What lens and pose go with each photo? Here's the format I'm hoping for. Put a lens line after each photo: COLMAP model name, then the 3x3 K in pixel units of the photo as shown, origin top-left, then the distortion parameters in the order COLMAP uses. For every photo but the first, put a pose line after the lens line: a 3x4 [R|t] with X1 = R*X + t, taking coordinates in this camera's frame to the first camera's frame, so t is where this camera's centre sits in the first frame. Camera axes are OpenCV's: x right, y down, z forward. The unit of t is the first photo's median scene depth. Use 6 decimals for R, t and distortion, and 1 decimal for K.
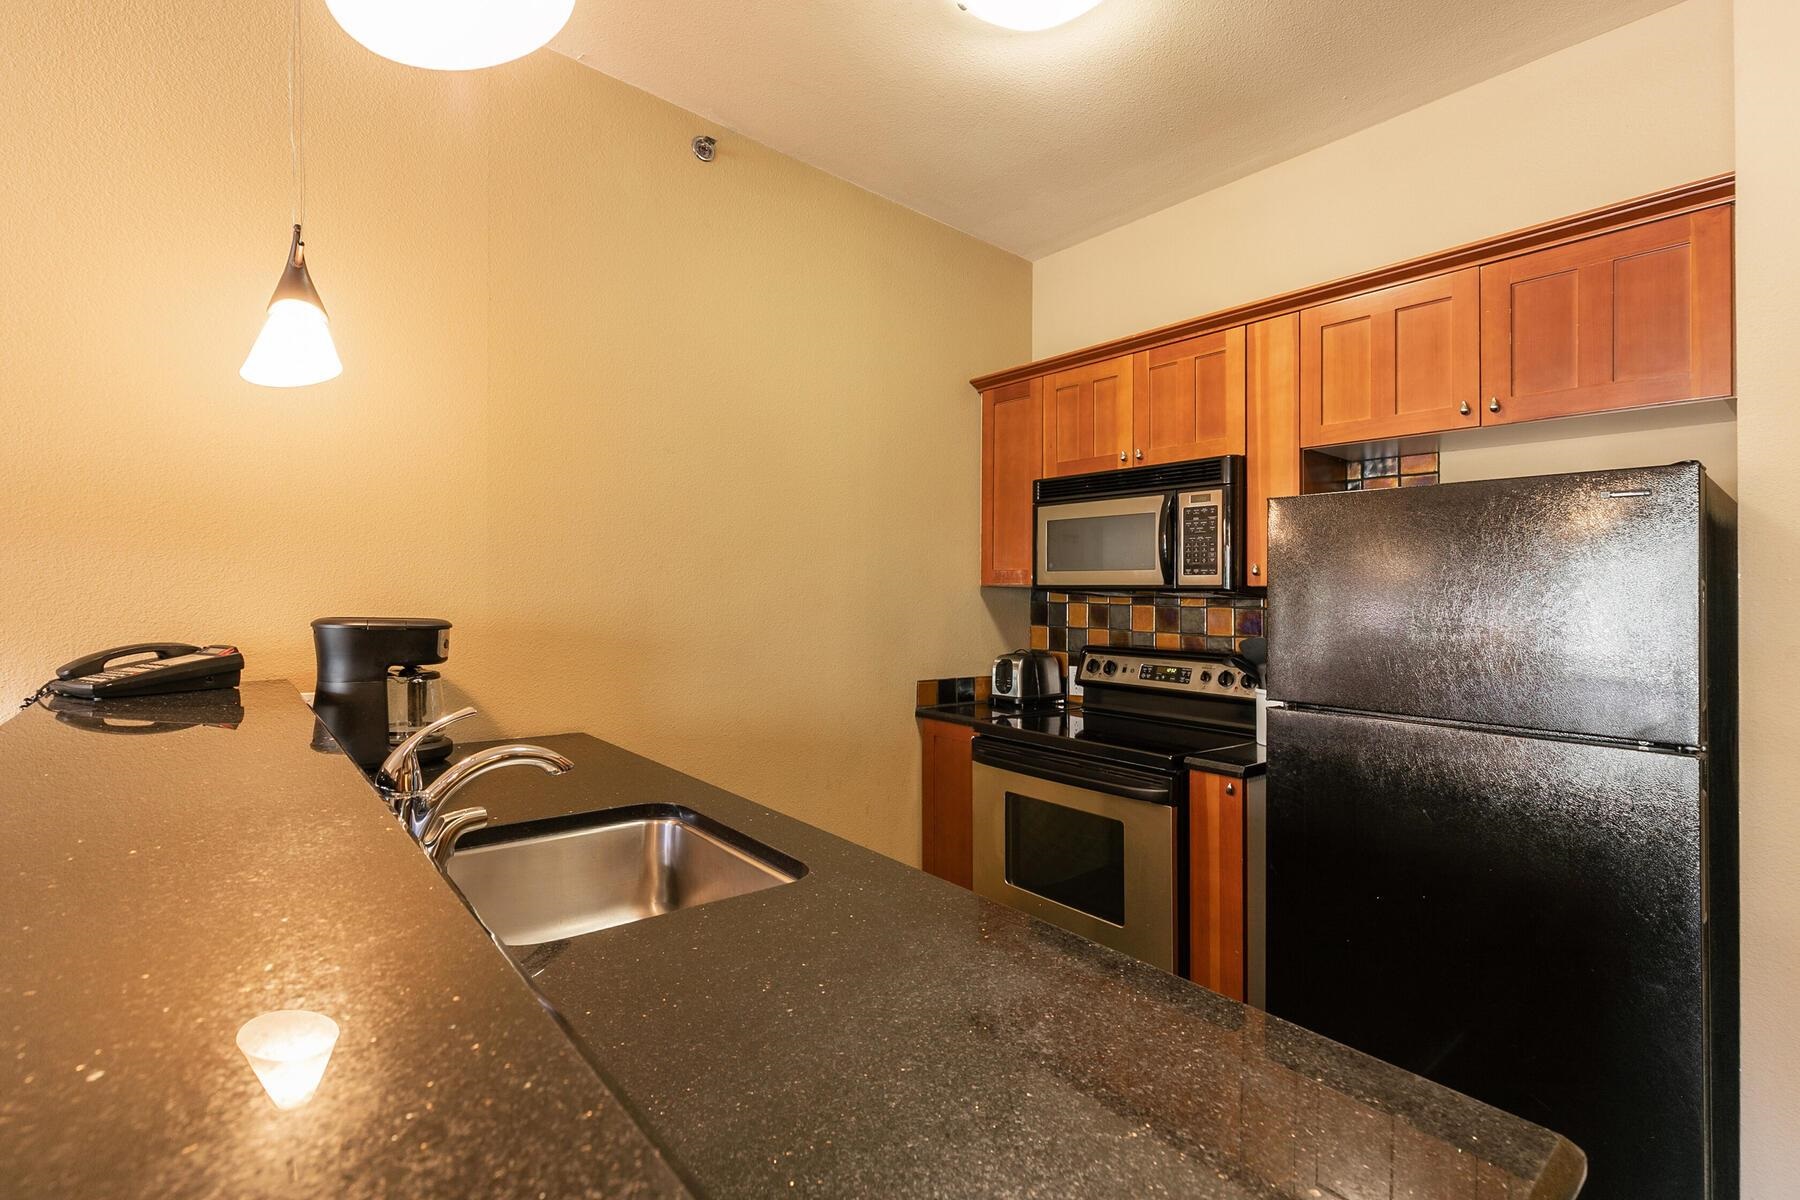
lens RADIAL K [[832.9, 0, 875.3], [0, 832.9, 590.0], [0, 0, 1]] dist [0.002929, 0.000385]
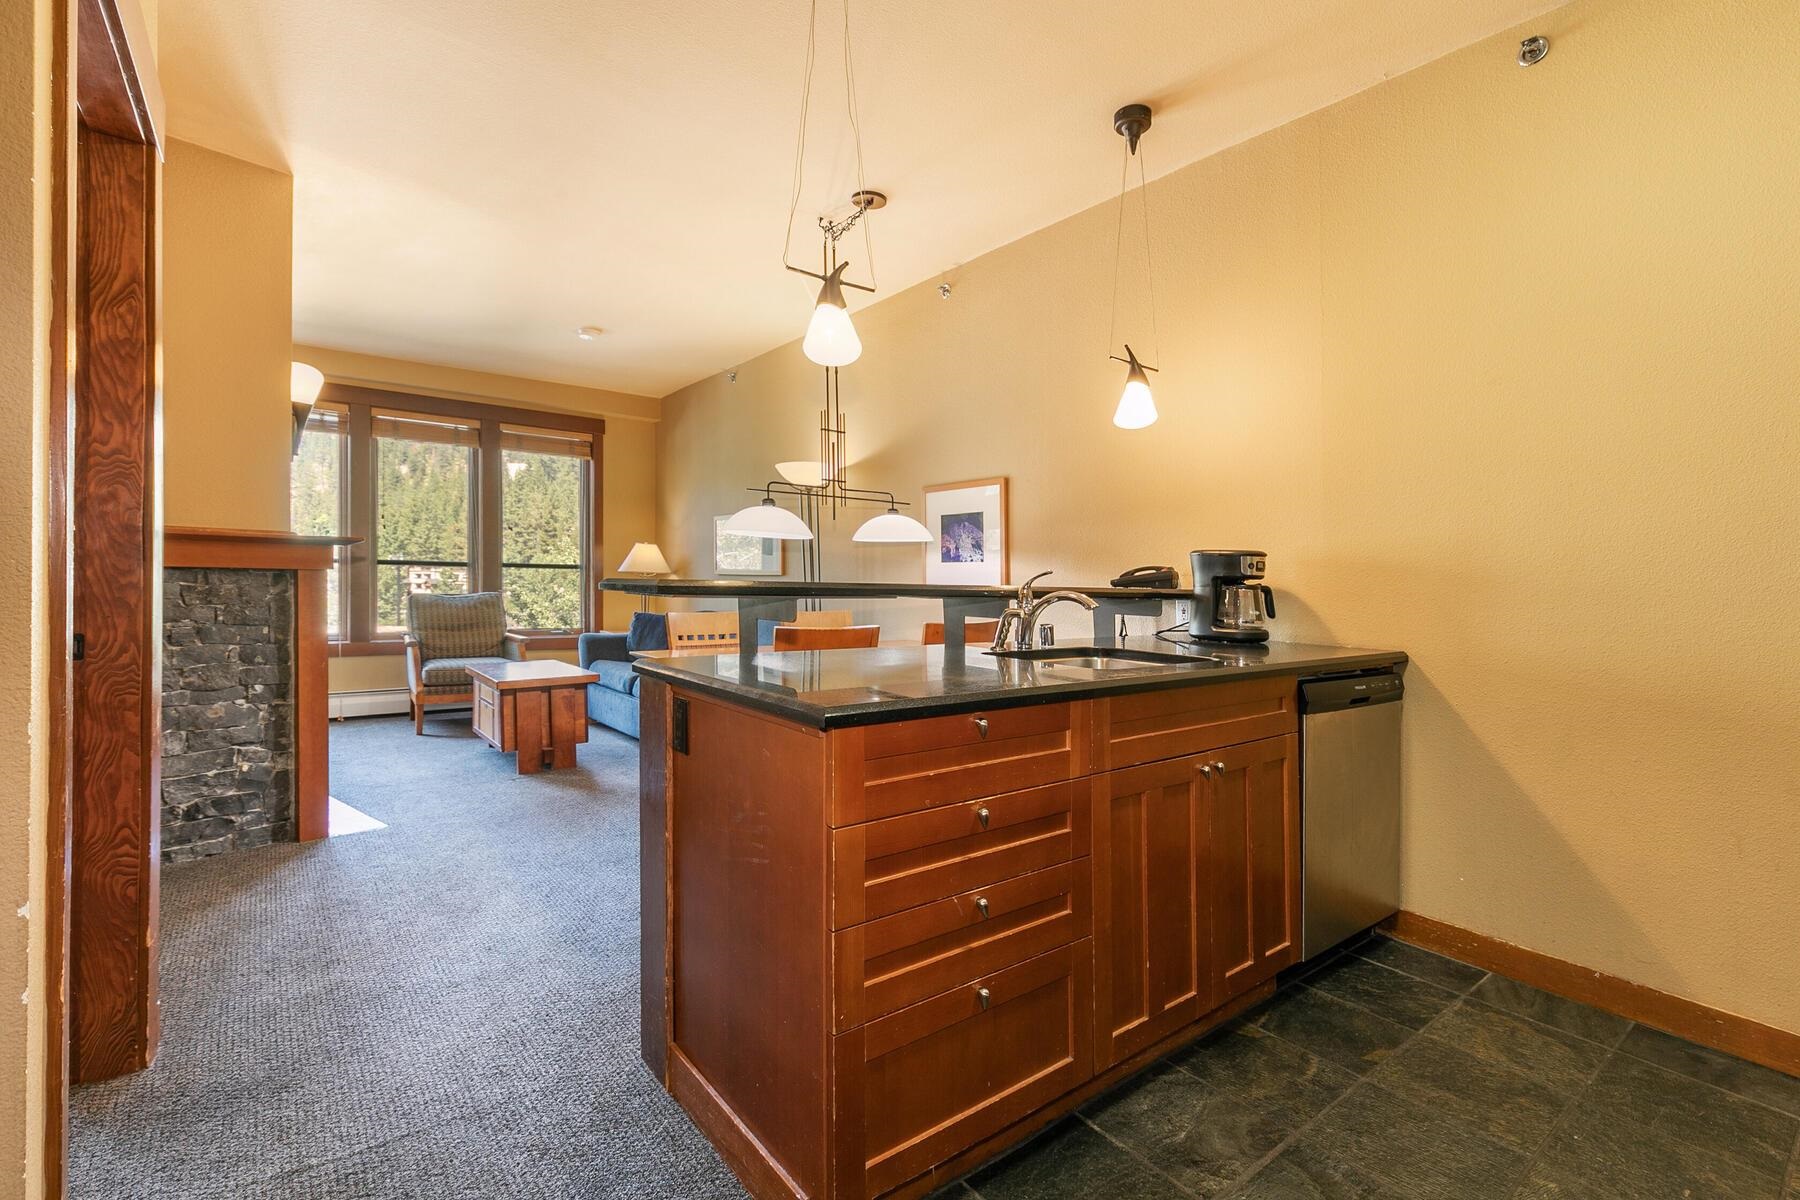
lens RADIAL K [[794.9, 0, 959.2], [0, 794.9, 601.6], [0, 0, 1]] dist [0.001575, -0.000124]
pose [[0.022491, 0.008909, -0.999707, 0.683509], [-0.009017, 0.999921, 0.008708, 0.087451], [0.999706, 0.008818, 0.022570, 0.339208]]
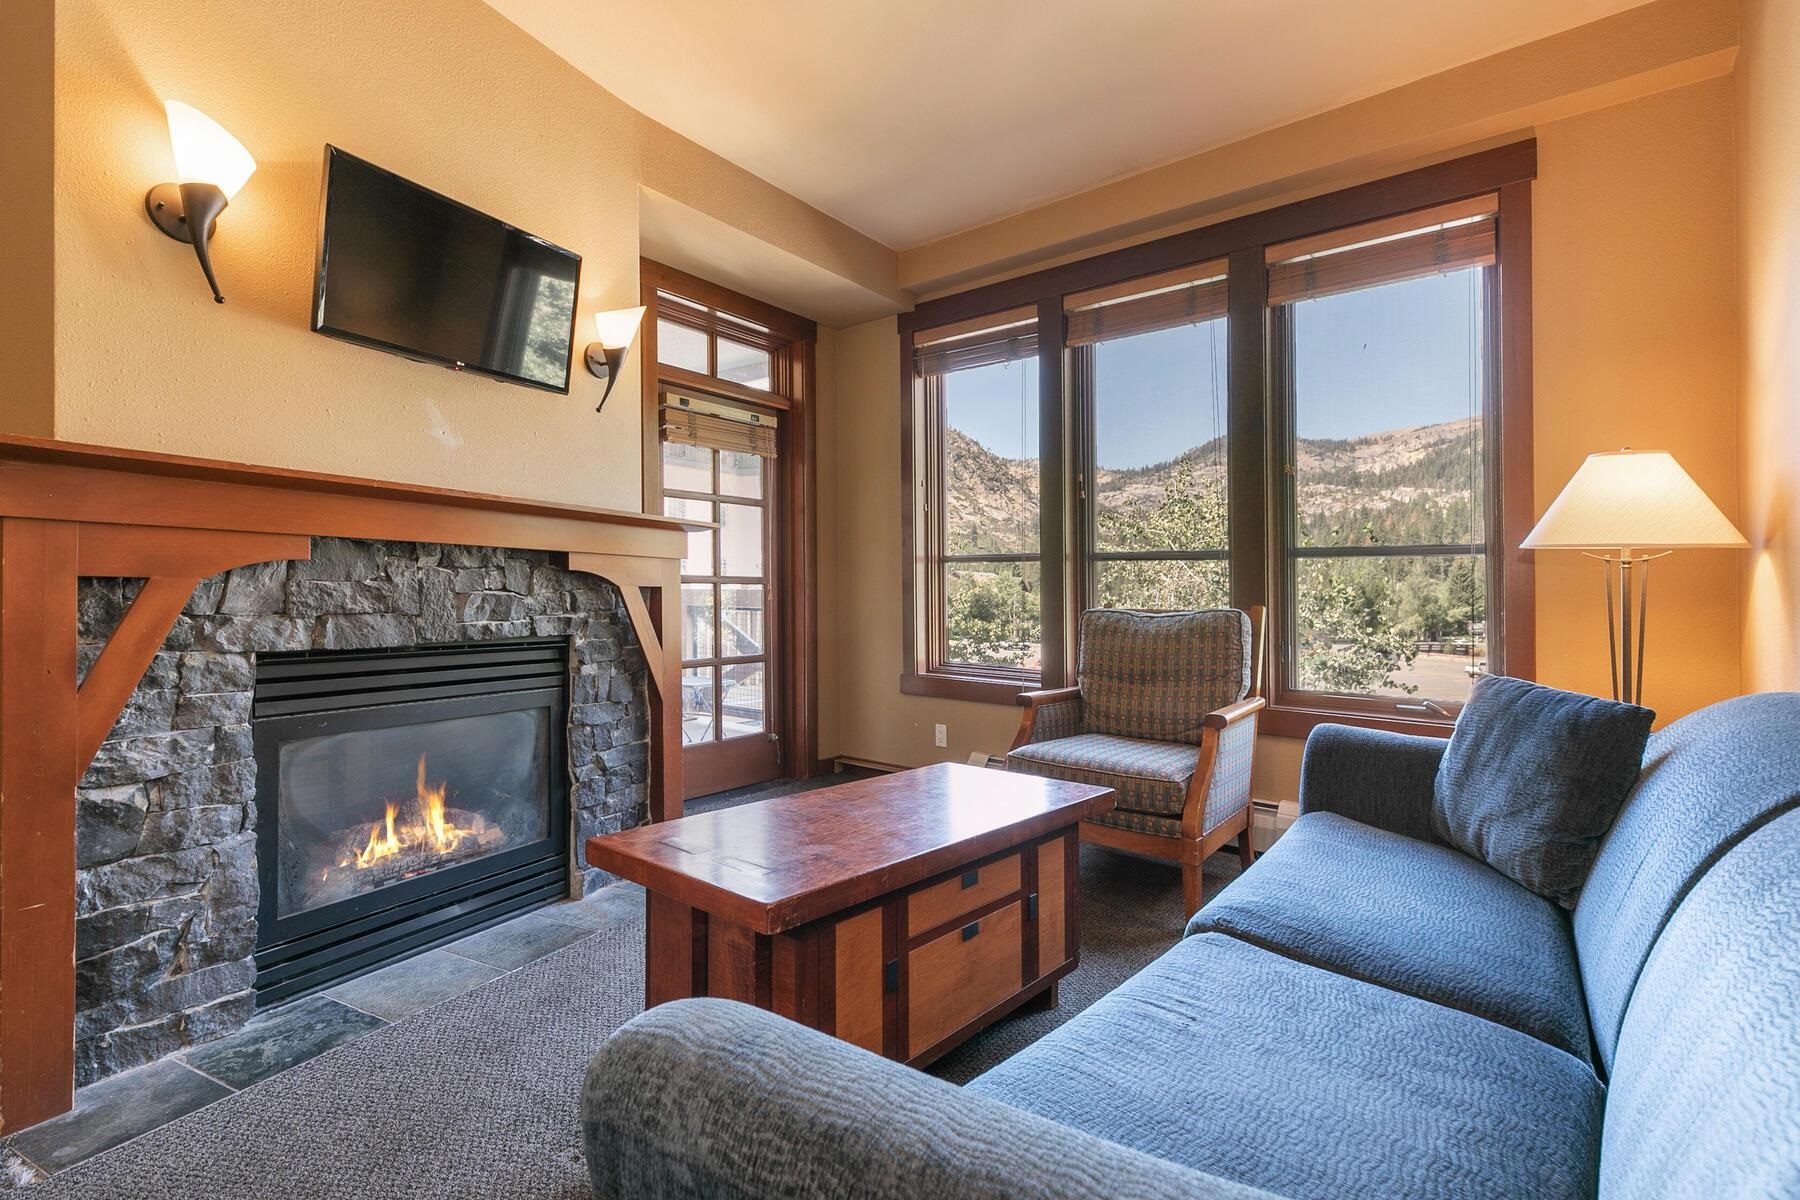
lens RADIAL K [[832.9, 0, 875.3], [0, 832.9, 590.0], [0, 0, 1]] dist [0.002929, 0.000385]
pose [[-0.983426, -0.031479, -0.178554, -1.097230], [-0.029065, 0.999447, -0.016123, 0.101938], [0.178963, -0.010666, -0.983798, 0.046159]]
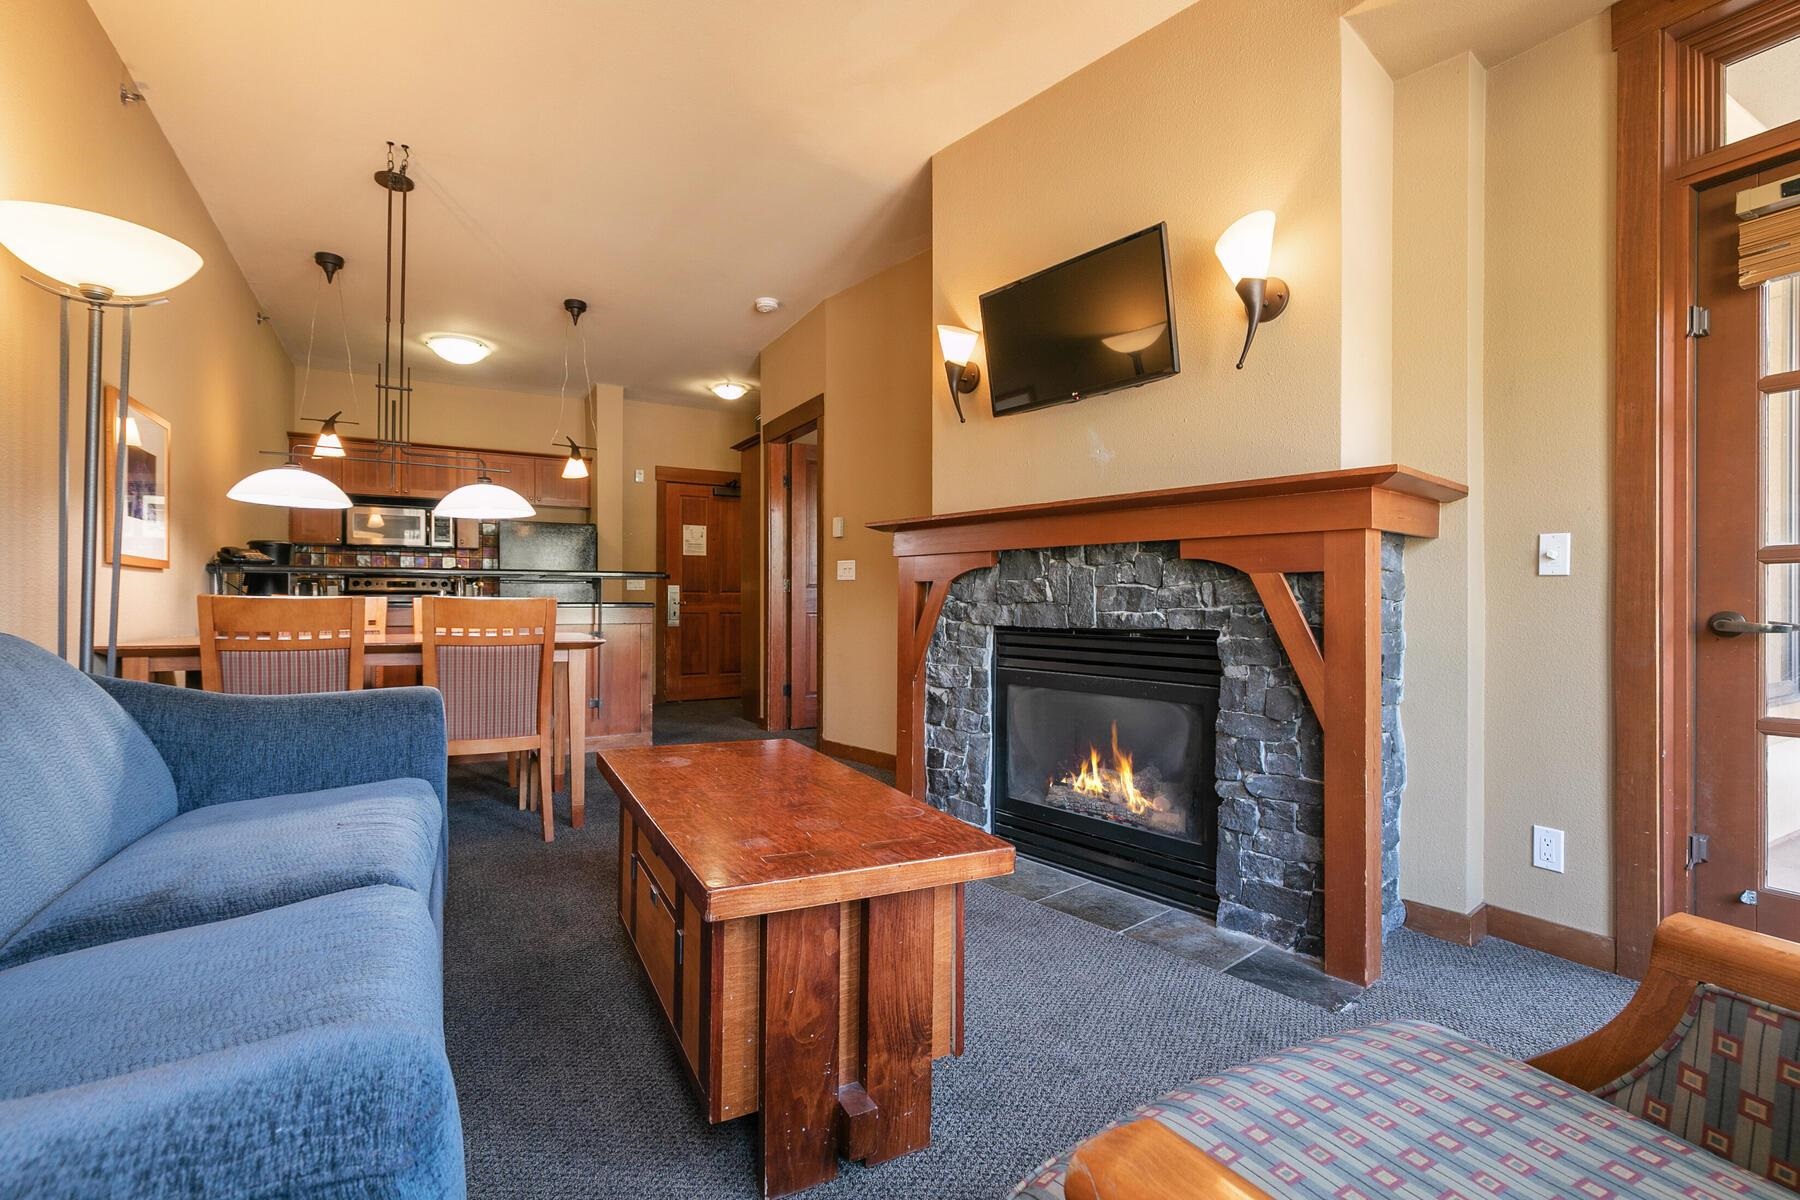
lens RADIAL K [[815.7, 0, 909.6], [0, 815.7, 607.9], [0, 0, 1]] dist [-0.000368, 0.000002]
pose [[0.163733, -0.026681, 0.986144, -1.900071], [-0.007603, 0.999570, 0.028307, 0.103620], [-0.986475, -0.012132, 0.163459, -0.882184]]
